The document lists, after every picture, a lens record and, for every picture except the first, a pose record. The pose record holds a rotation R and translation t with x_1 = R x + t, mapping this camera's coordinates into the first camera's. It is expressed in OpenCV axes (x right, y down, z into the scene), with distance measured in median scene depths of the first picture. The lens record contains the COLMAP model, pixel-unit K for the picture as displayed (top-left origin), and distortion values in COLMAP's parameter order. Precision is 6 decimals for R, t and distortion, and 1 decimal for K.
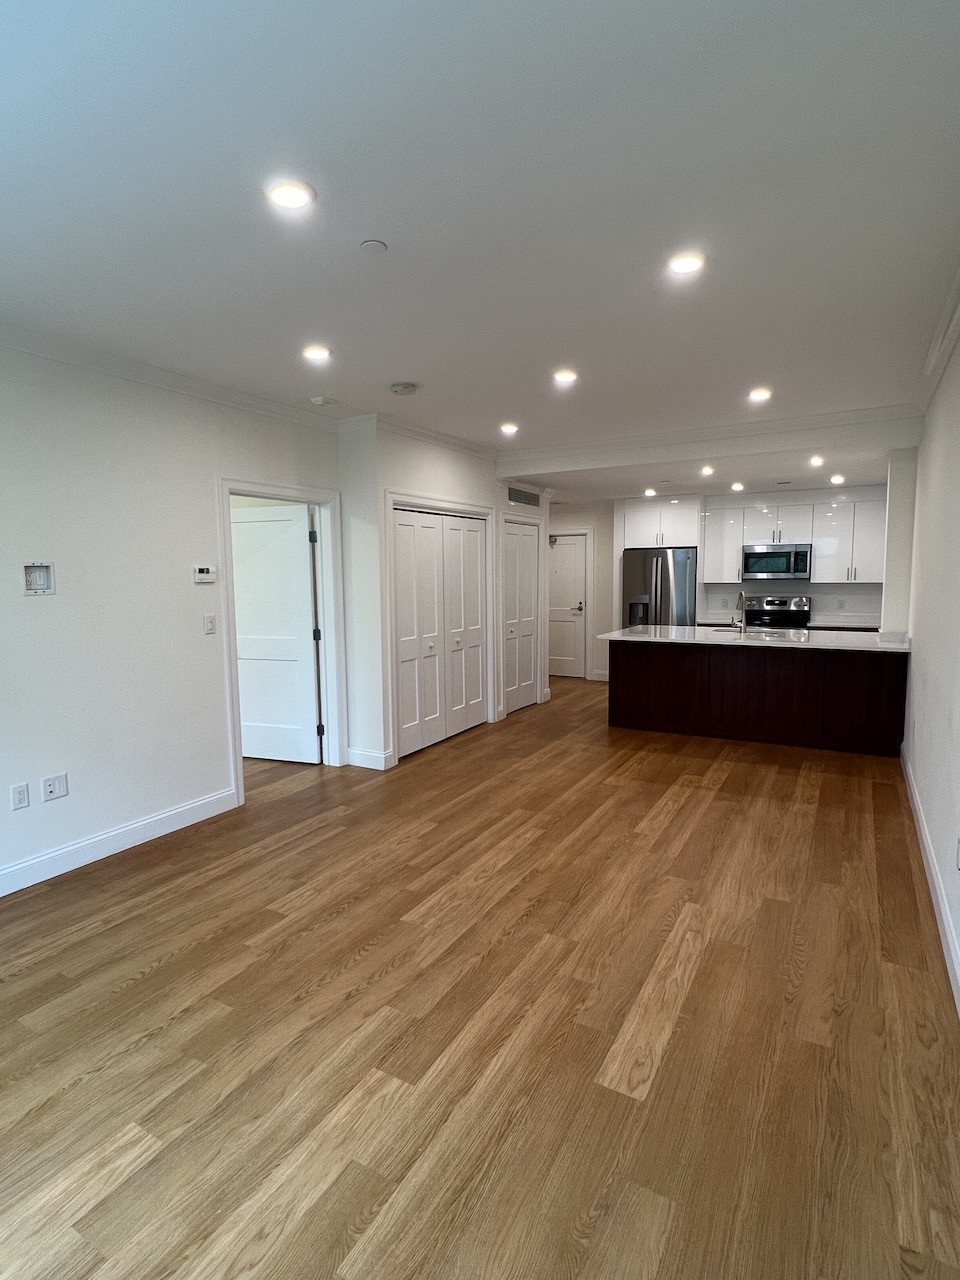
lens RADIAL K [[648.3, 0, 480.0], [0, 648.3, 640.0], [0, 0, 1]] dist [-0.001591, -0.000051]
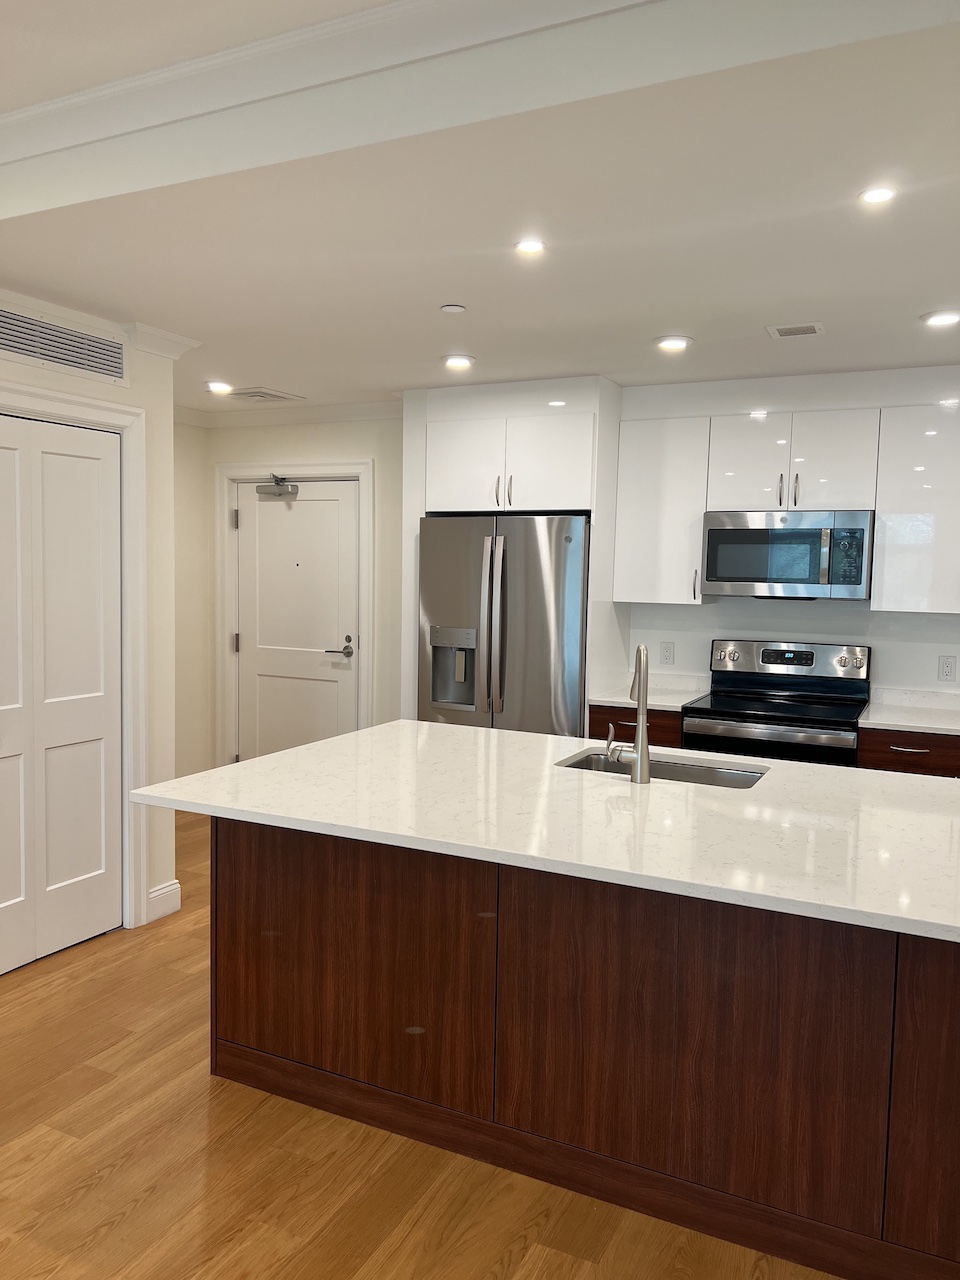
lens RADIAL K [[958.9, 0, 480.0], [0, 958.9, 640.0], [0, 0, 1]] dist [0.033364, -0.003793]
pose [[0.997865, 0.024492, 0.060543, 0.230535], [-0.023097, 0.999454, -0.023637, -0.049205], [-0.061089, 0.022188, 0.997886, 0.416847]]
